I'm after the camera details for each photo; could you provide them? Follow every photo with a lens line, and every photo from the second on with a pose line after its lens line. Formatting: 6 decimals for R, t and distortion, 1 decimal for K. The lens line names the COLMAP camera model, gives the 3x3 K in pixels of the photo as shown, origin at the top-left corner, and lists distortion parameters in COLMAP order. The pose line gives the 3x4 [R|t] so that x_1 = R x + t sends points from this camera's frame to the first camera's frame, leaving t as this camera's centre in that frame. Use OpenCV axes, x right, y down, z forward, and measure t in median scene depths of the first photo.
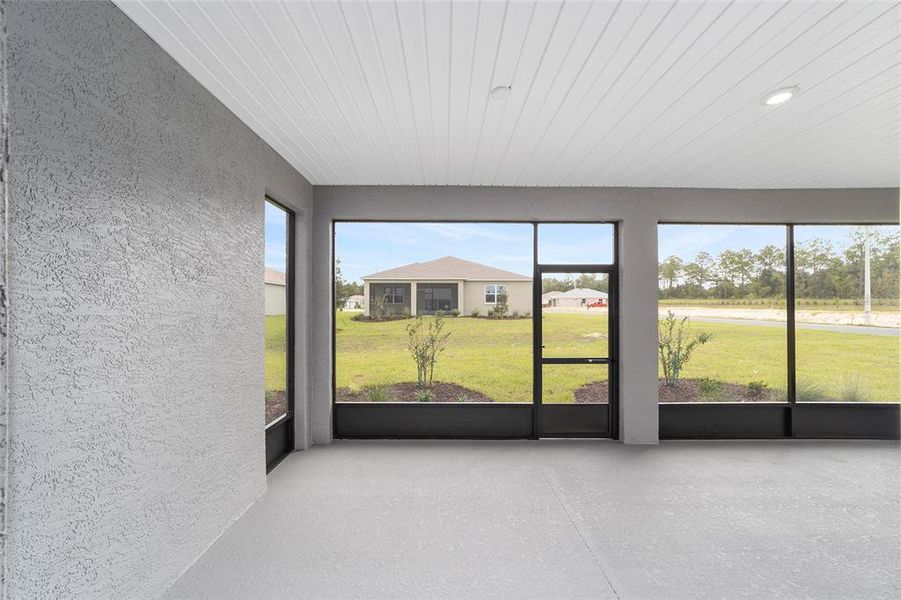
lens RADIAL K [[347.5, 0, 448.9], [0, 347.5, 302.1], [0, 0, 1]] dist [-0.018339, 0.010529]
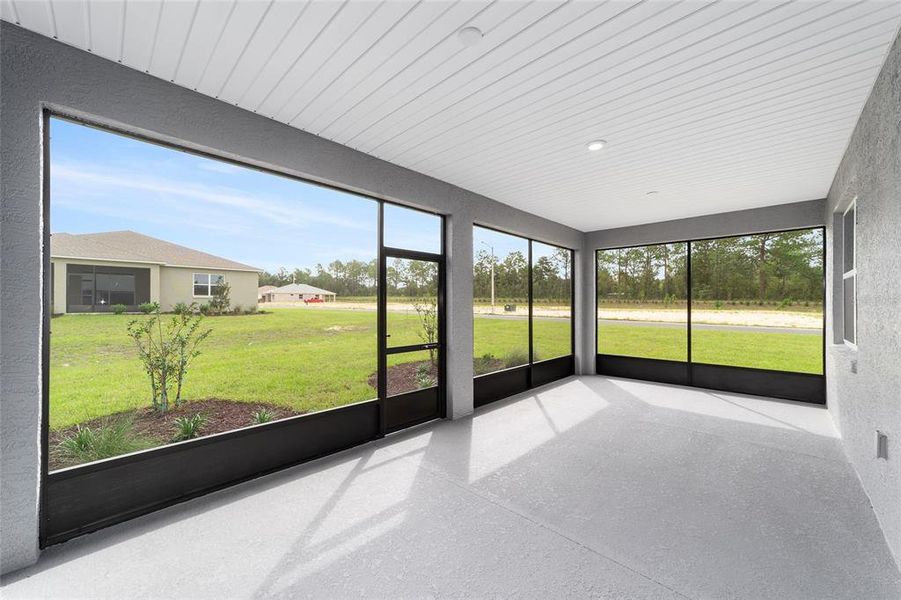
lens RADIAL K [[344.8, 0, 445.3], [0, 344.8, 300.3], [0, 0, 1]] dist [-0.017937, 0.010273]
pose [[0.712308, 0.008276, 0.701818, -0.149425], [-0.013027, 0.999914, 0.001430, 0.016819], [-0.701746, -0.010161, 0.712355, 0.132079]]
